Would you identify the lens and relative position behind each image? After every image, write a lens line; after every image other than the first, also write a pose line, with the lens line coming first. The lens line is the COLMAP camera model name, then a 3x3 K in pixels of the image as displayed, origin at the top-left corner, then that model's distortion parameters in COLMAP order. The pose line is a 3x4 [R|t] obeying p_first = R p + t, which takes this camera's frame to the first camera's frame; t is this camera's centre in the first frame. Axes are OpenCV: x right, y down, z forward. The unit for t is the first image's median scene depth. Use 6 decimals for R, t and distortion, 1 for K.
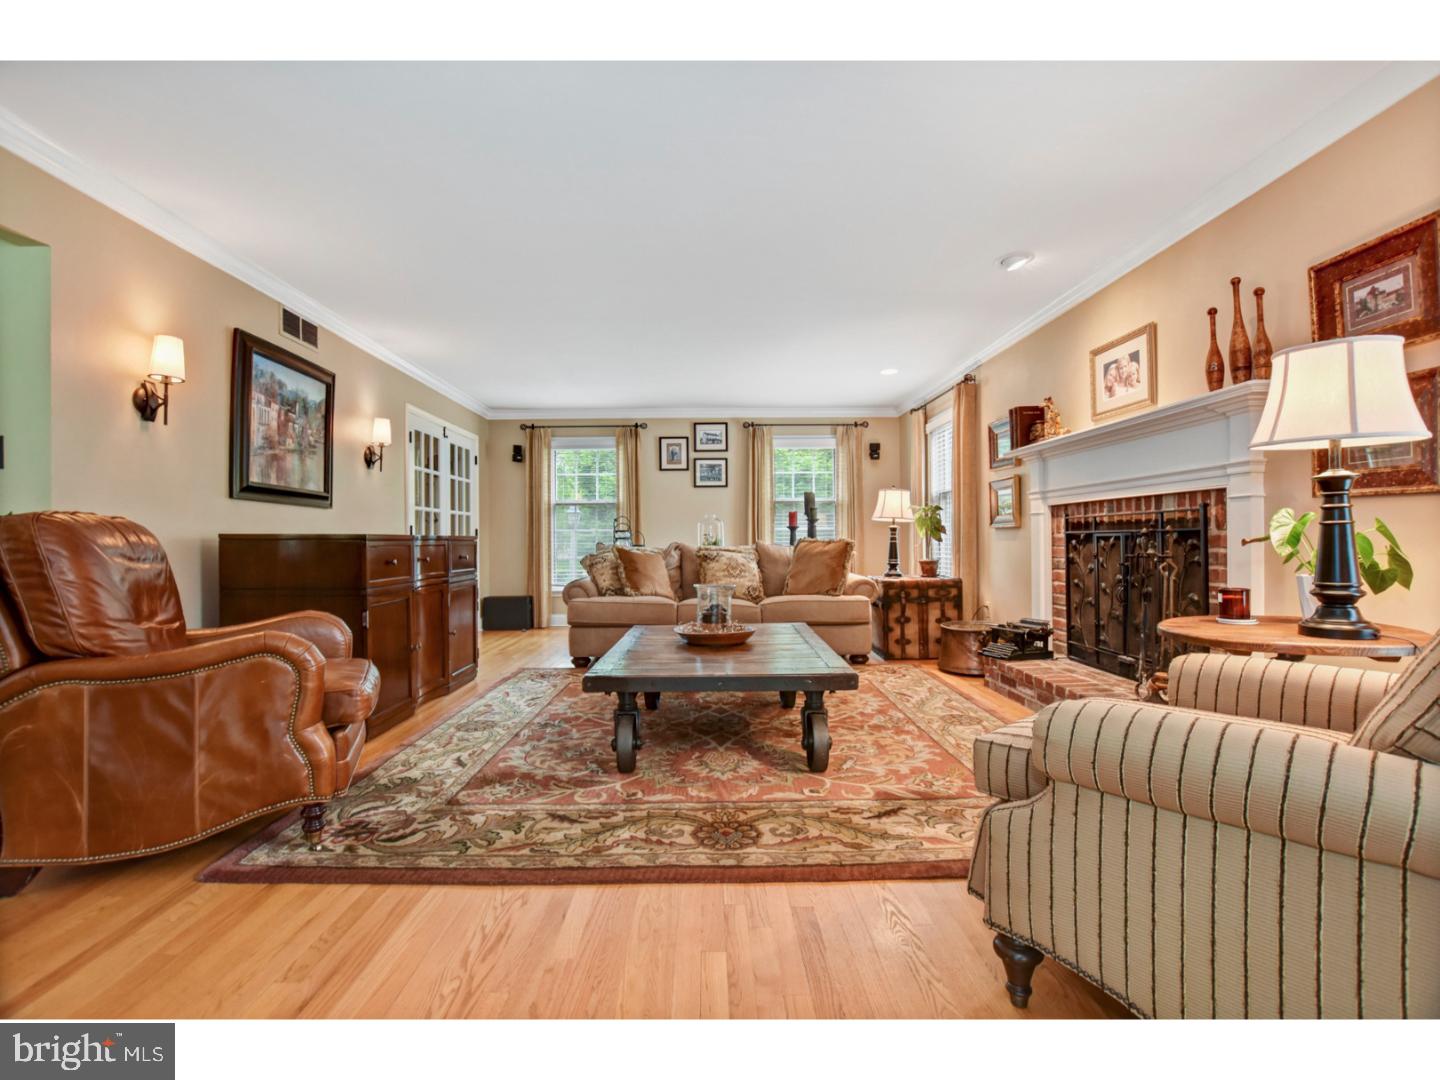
lens RADIAL K [[638.2, 0, 719.8], [0, 638.2, 540.8], [0, 0, 1]] dist [-0.031876, 0.001442]
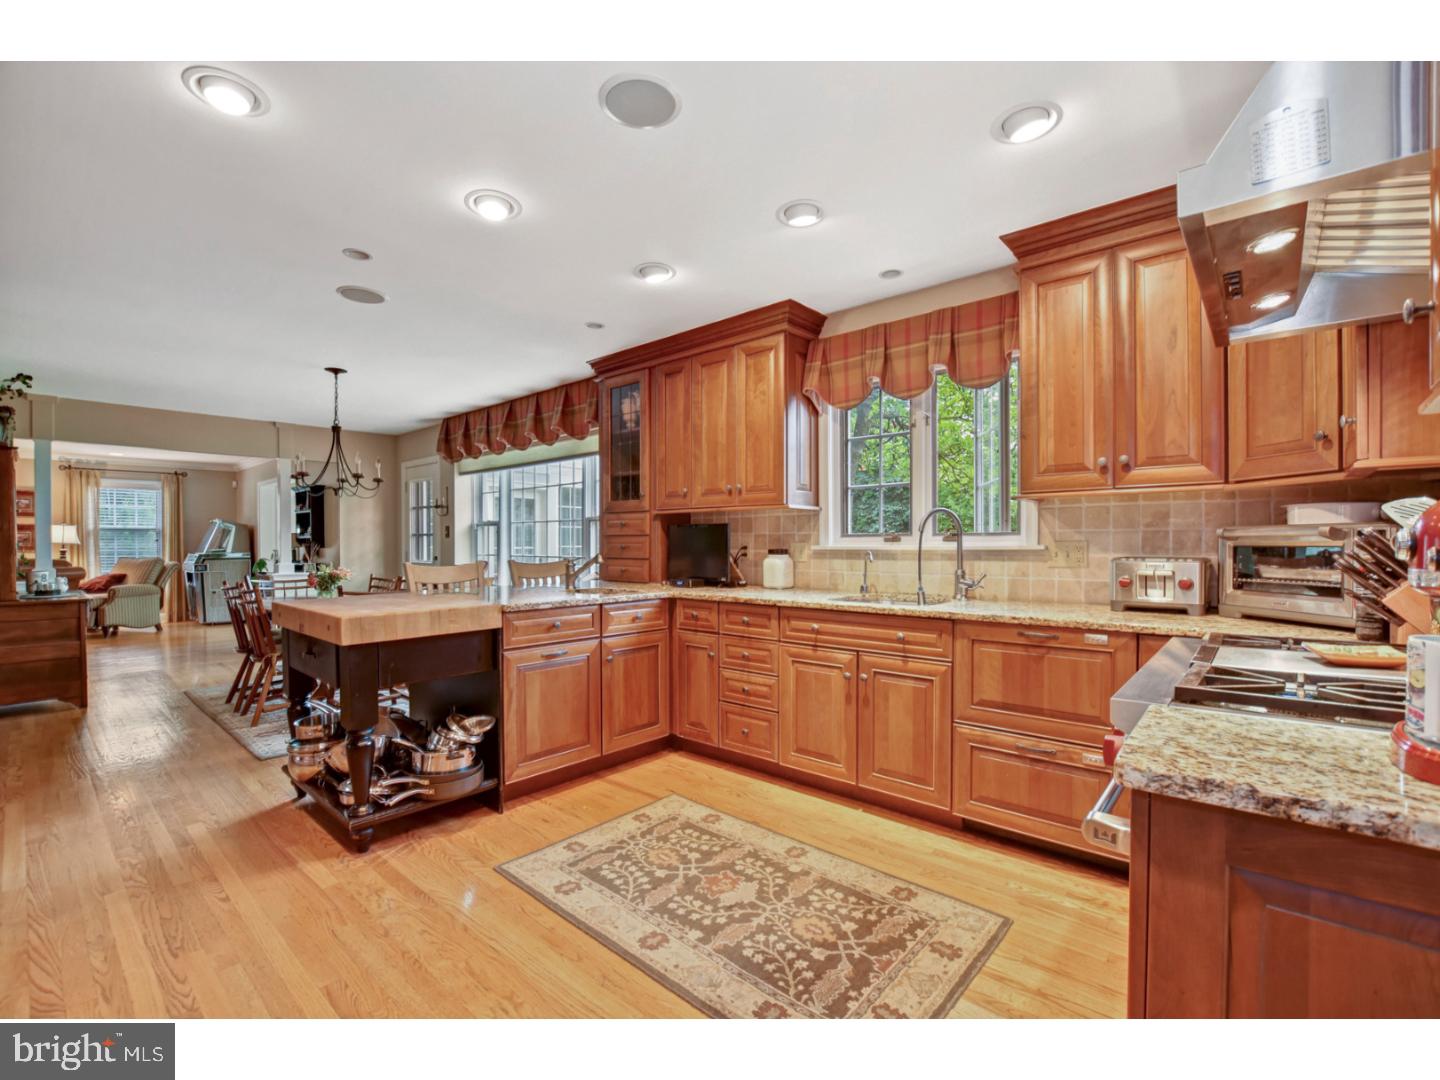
lens RADIAL K [[638.2, 0, 717.5], [0, 638.2, 548.9], [0, 0, 1]] dist [-0.031876, 0.001442]
pose [[-0.737470, 0.004500, 0.675365, -3.374709], [0.011402, 0.999918, 0.005788, -0.045543], [-0.675284, 0.011969, -0.737461, 0.593531]]
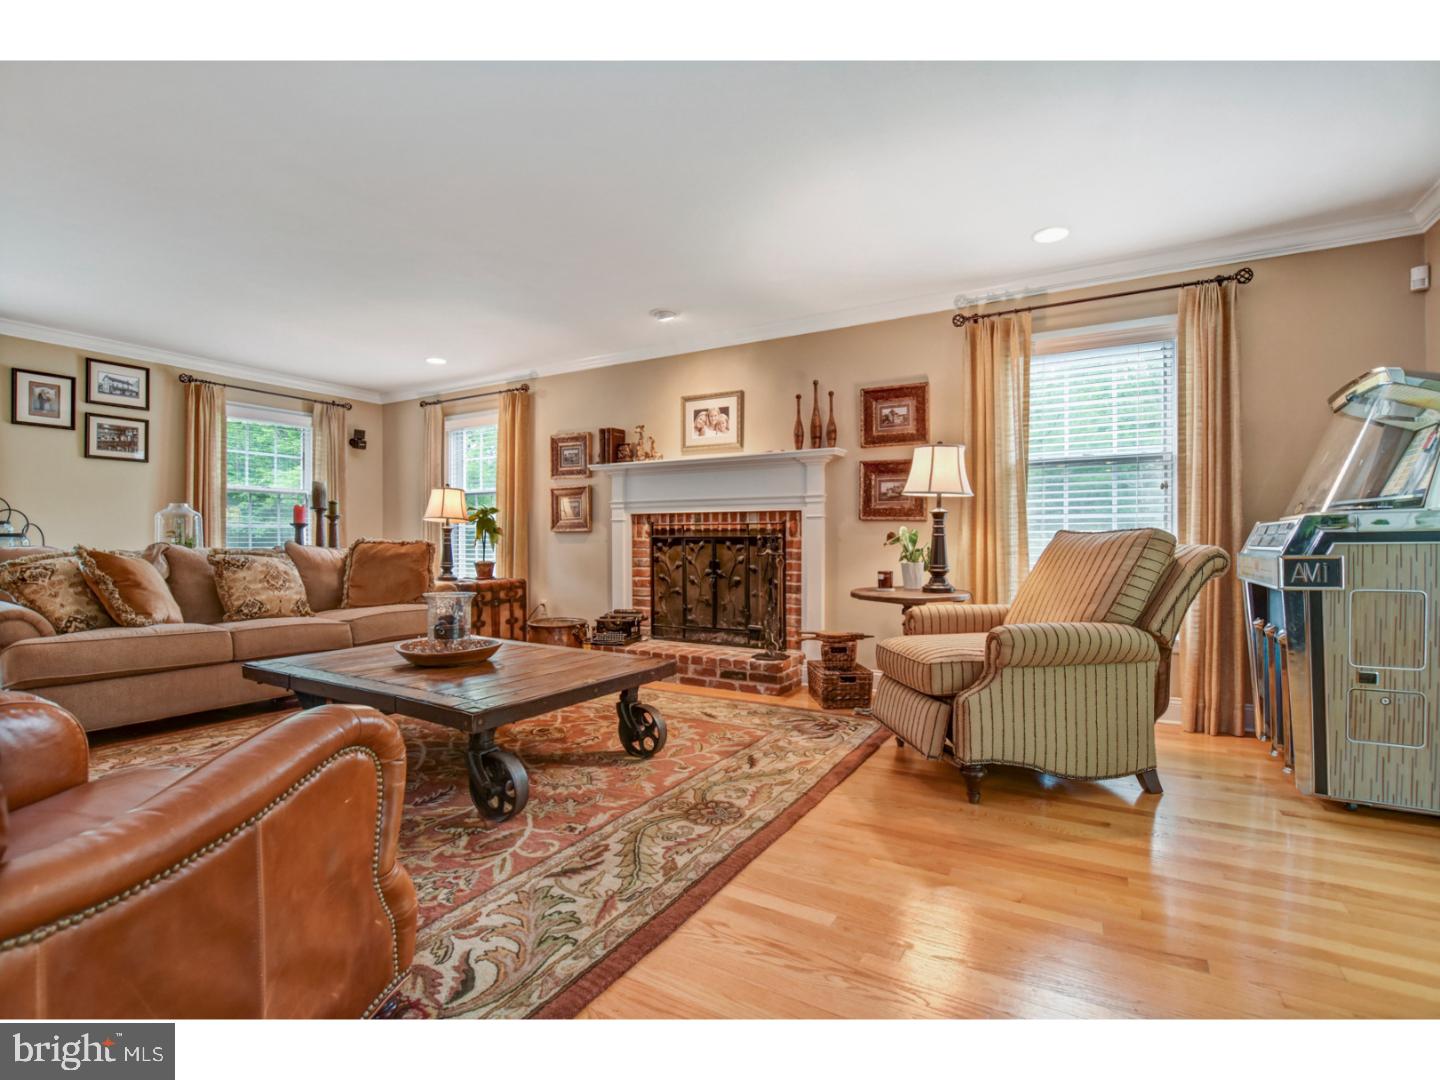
lens RADIAL K [[665.0, 0, 717.8], [0, 665.0, 539.8], [0, 0, 1]] dist [-0.031108, 0.000634]
pose [[0.517819, 0.011096, 0.855418, -0.641992], [-0.005577, 0.999938, -0.009594, 0.005379], [-0.855472, 0.000197, 0.517849, 0.275141]]
